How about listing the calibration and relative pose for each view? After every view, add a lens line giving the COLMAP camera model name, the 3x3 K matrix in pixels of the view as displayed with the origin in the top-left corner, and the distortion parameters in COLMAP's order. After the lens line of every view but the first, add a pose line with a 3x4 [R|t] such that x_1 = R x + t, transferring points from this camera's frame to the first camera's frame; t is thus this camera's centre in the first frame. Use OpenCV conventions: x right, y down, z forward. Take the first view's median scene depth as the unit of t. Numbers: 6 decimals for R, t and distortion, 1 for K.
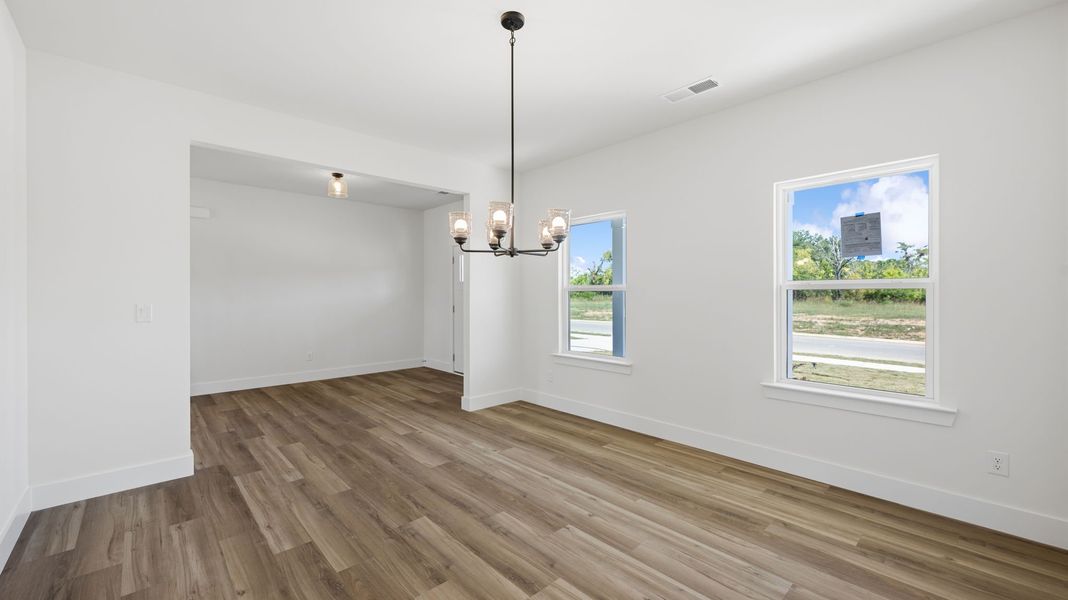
lens RADIAL K [[424.6, 0, 528.0], [0, 424.6, 299.2], [0, 0, 1]] dist [-0.001370, -0.000169]
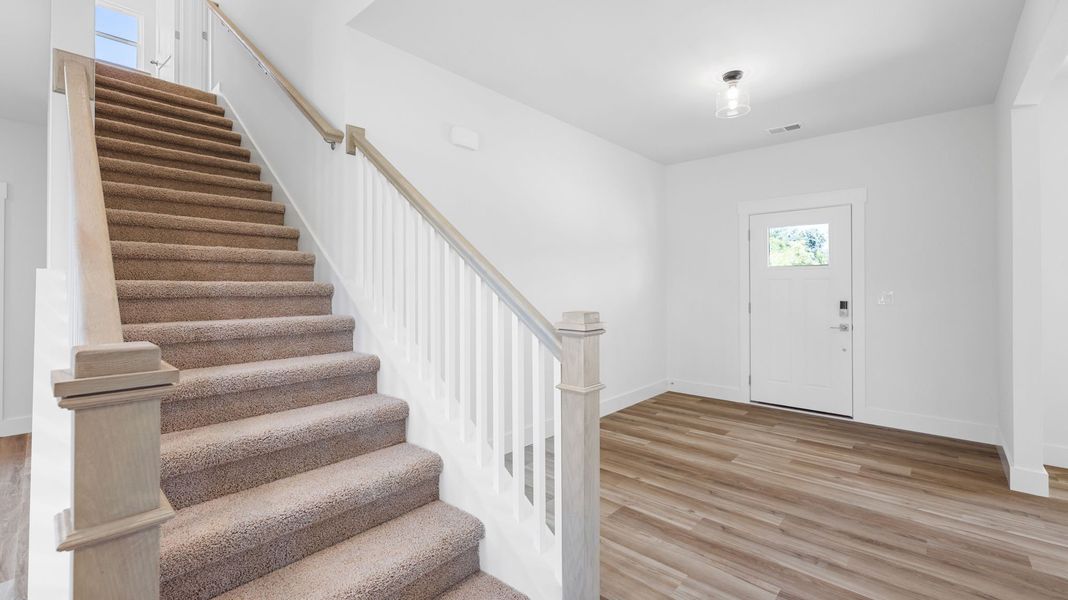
lens RADIAL K [[450.8, 0, 534.5], [0, 450.8, 285.3], [0, 0, 1]] dist [-0.000632, 0.000058]
pose [[0.994743, 0.002907, 0.102358, -1.333564], [-0.001425, 0.999893, -0.014554, -0.003133], [-0.102389, 0.014332, 0.994641, 0.739747]]
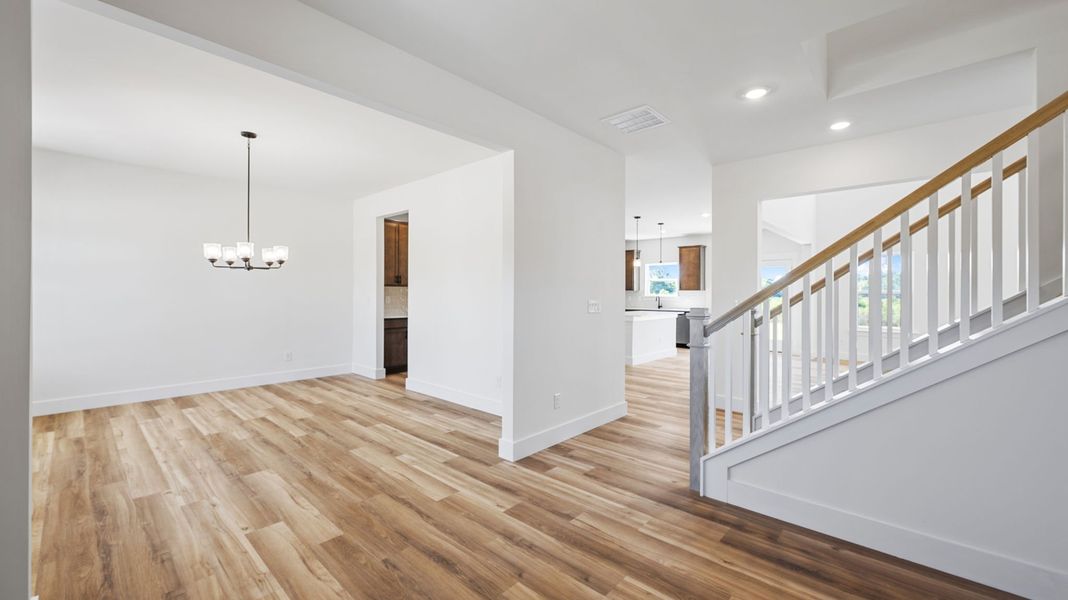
lens RADIAL K [[422.6, 0, 530.7], [0, 422.6, 291.6], [0, 0, 1]] dist [-0.000750, 0.000157]
pose [[-0.996281, -0.002499, -0.086129, -0.781508], [-0.003233, 0.999960, 0.008383, -0.025581], [0.086104, 0.008631, -0.996249, 2.120501]]
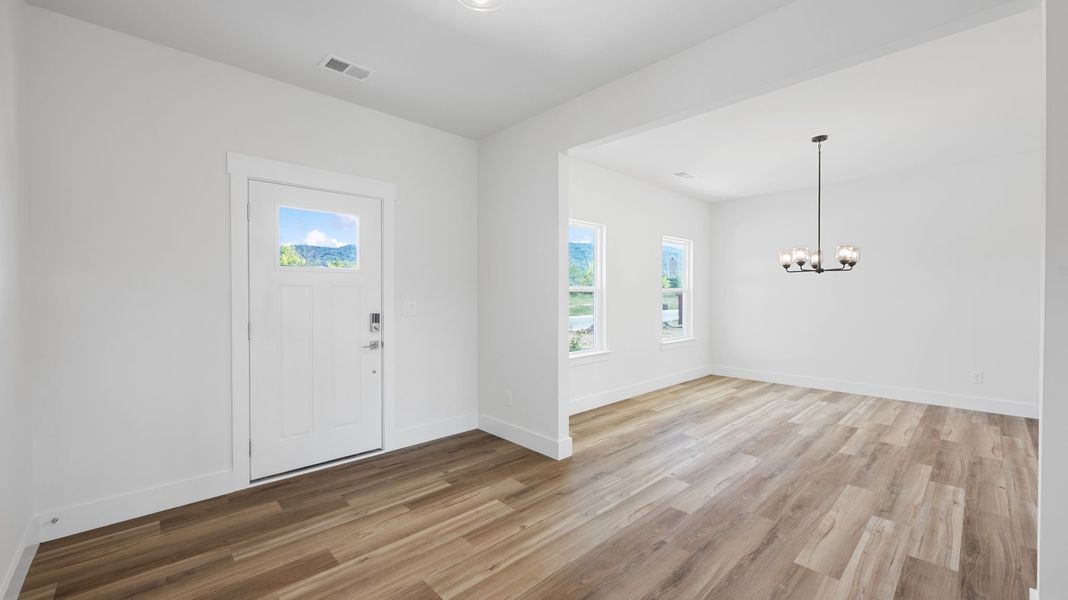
lens RADIAL K [[425.6, 0, 528.9], [0, 425.6, 295.4], [0, 0, 1]] dist [-0.001720, -0.000157]
pose [[-0.010819, 0.000074, 0.999941, -1.342869], [0.012250, 0.999925, 0.000058, -0.018094], [-0.999866, 0.012250, -0.010819, 1.664420]]
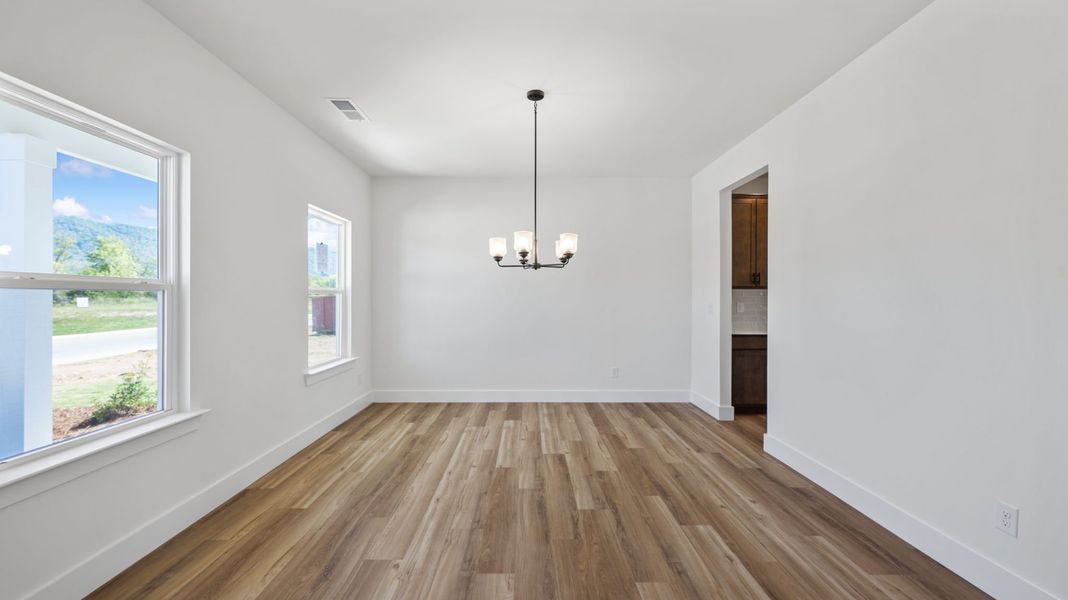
lens RADIAL K [[422.6, 0, 530.7], [0, 422.6, 291.6], [0, 0, 1]] dist [-0.000750, 0.000157]
pose [[-0.743060, 0.010233, 0.669146, -0.701975], [0.007706, 0.999948, -0.006734, -0.016015], [-0.669180, 0.000152, -0.743100, 1.514682]]
